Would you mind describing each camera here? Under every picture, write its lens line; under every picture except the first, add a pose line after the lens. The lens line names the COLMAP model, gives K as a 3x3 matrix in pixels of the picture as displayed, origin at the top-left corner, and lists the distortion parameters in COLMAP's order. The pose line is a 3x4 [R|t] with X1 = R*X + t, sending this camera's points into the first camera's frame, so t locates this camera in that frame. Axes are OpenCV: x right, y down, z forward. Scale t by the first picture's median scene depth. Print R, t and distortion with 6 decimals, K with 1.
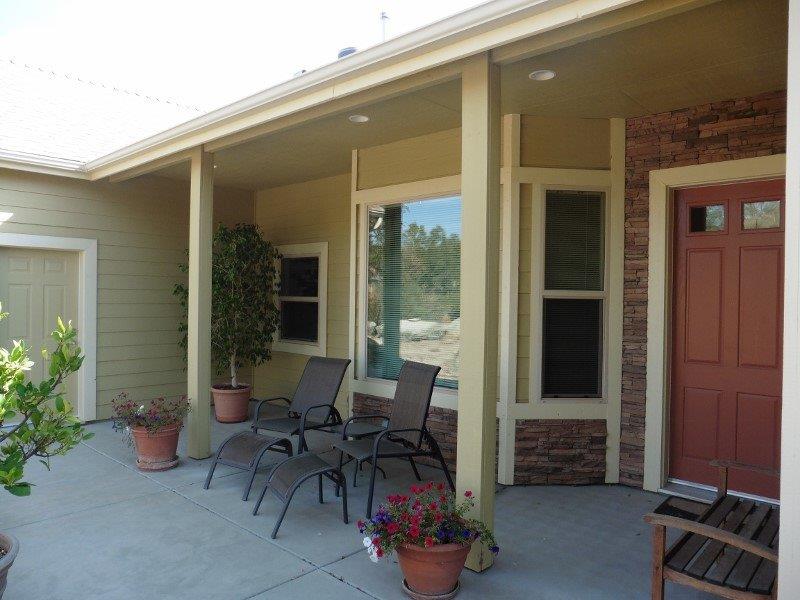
lens RADIAL K [[578.0, 0, 402.1], [0, 578.0, 300.9], [0, 0, 1]] dist [-0.045171, 0.019467]
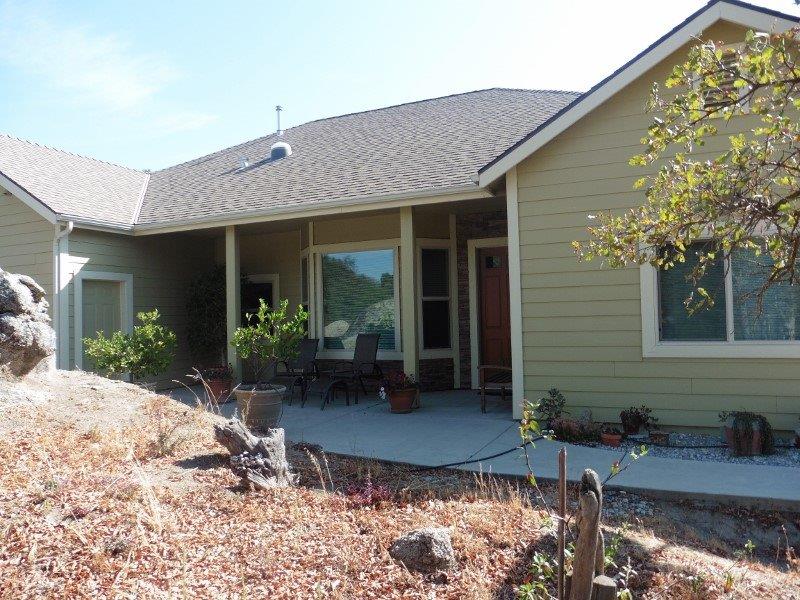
lens RADIAL K [[578.0, 0, 394.3], [0, 578.0, 299.4], [0, 0, 1]] dist [-0.045171, 0.019467]
pose [[0.952237, -0.028149, 0.304059, -0.484922], [0.039966, 0.998665, -0.032711, 0.054859], [-0.302732, 0.043301, 0.952091, -0.951403]]
